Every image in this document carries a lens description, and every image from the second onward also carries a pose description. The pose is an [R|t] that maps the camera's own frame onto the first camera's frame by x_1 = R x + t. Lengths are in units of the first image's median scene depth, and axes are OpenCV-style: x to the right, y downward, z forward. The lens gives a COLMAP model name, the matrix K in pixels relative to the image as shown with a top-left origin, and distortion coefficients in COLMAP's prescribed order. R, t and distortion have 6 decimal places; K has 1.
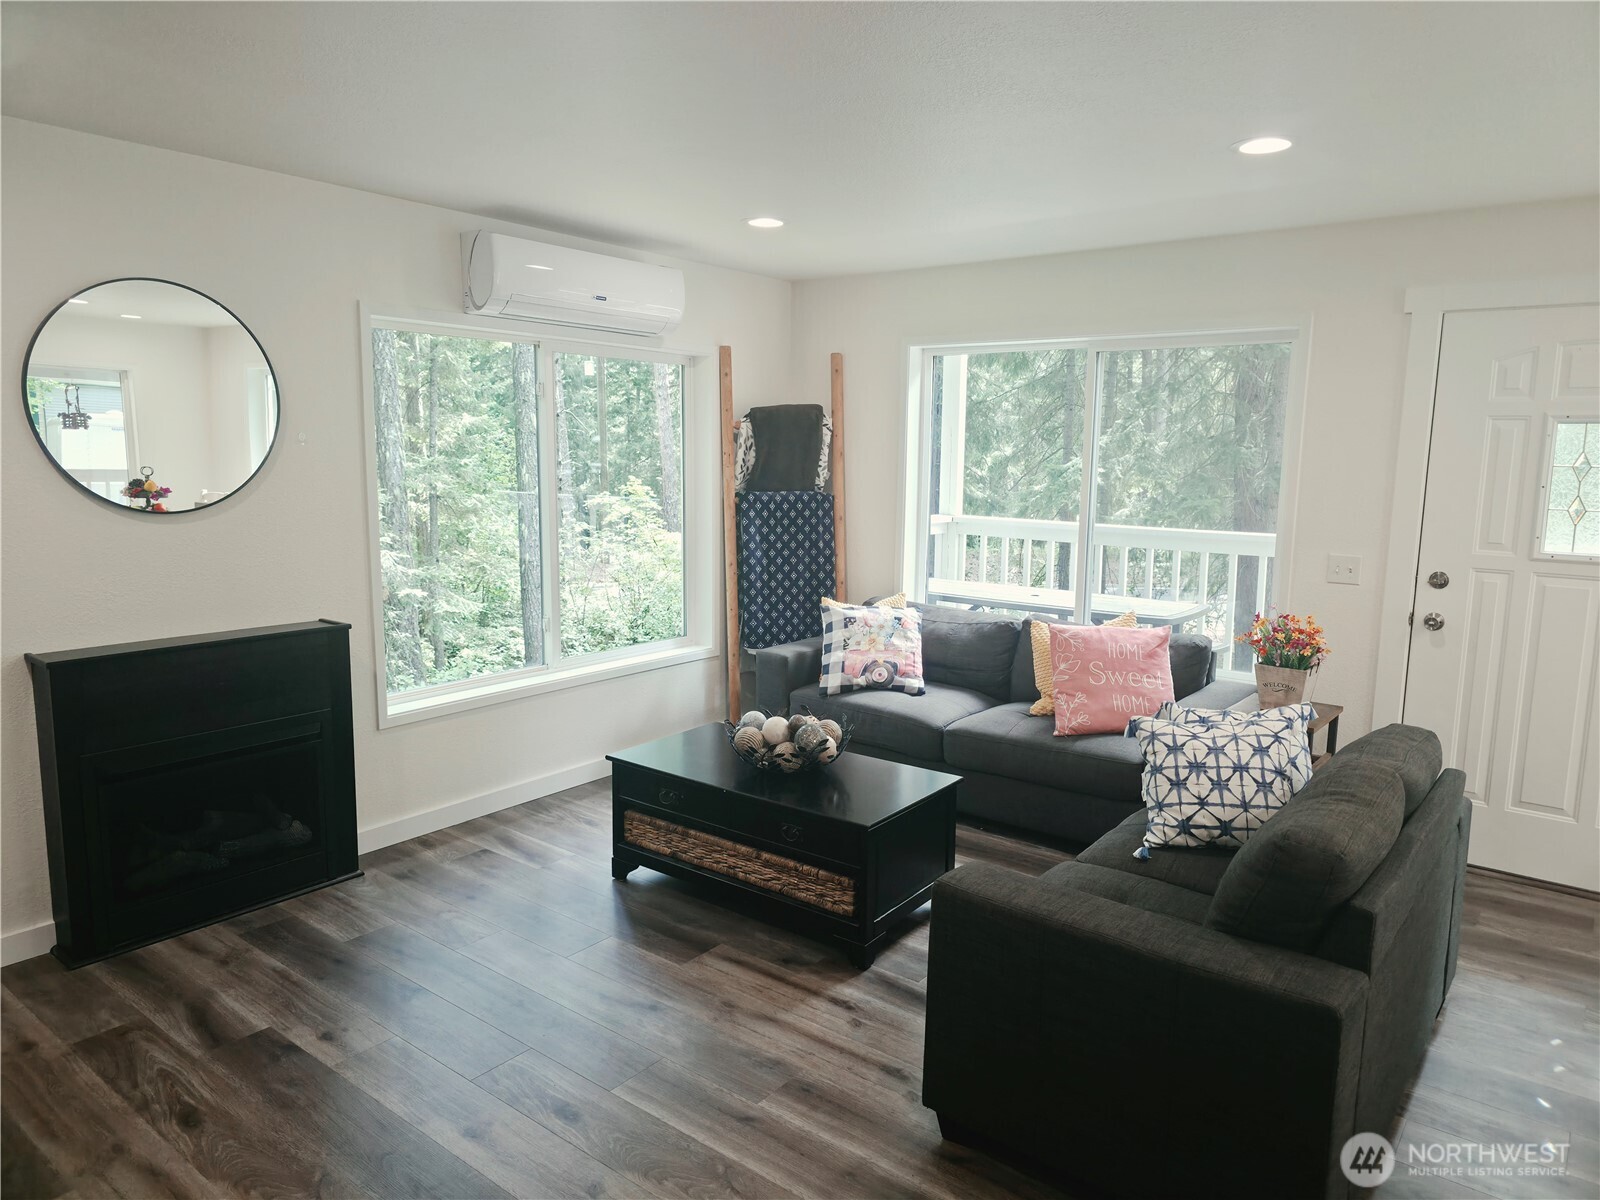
lens RADIAL K [[1047.6, 0, 804.1], [0, 1047.6, 592.9], [0, 0, 1]] dist [0.068194, -0.064085]
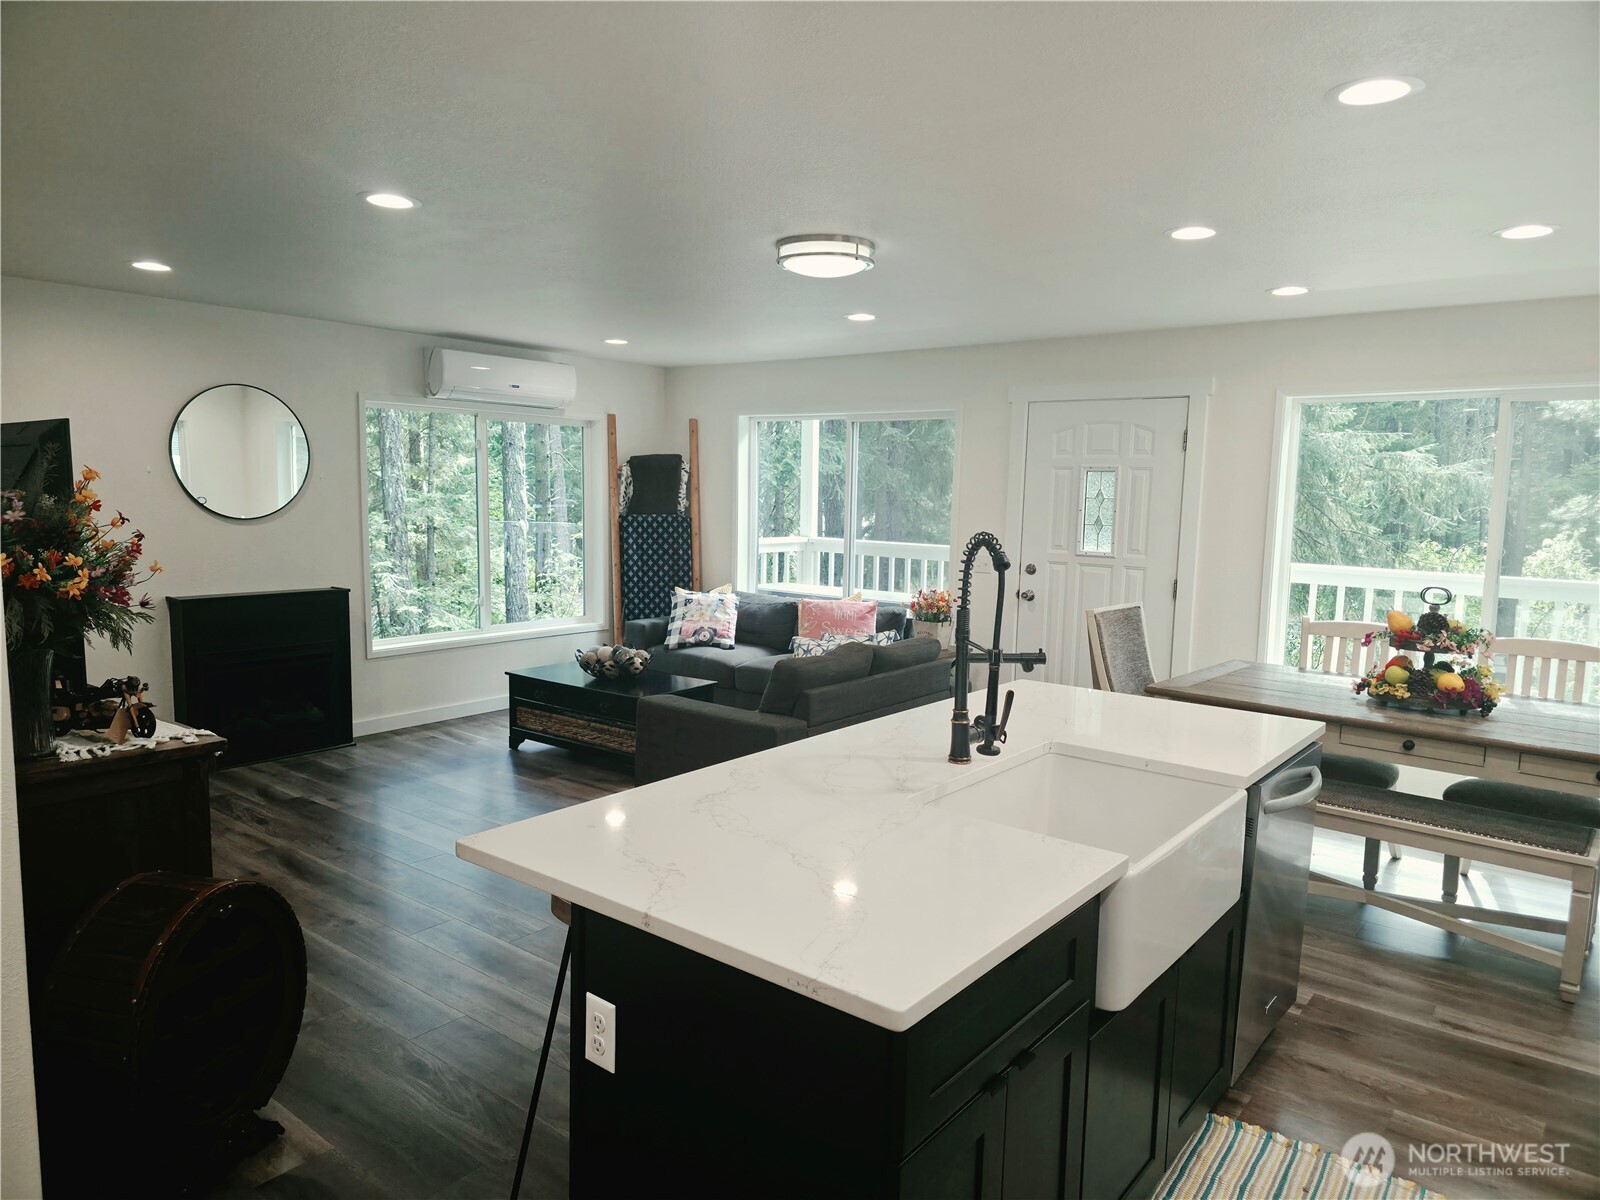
lens RADIAL K [[1047.6, 0, 793.2], [0, 1047.6, 608.7], [0, 0, 1]] dist [0.068194, -0.064085]
pose [[0.999848, 0.006873, -0.016015, 0.229492], [-0.007235, 0.999718, -0.022608, 0.074102], [0.015855, 0.022721, 0.999616, -0.505422]]
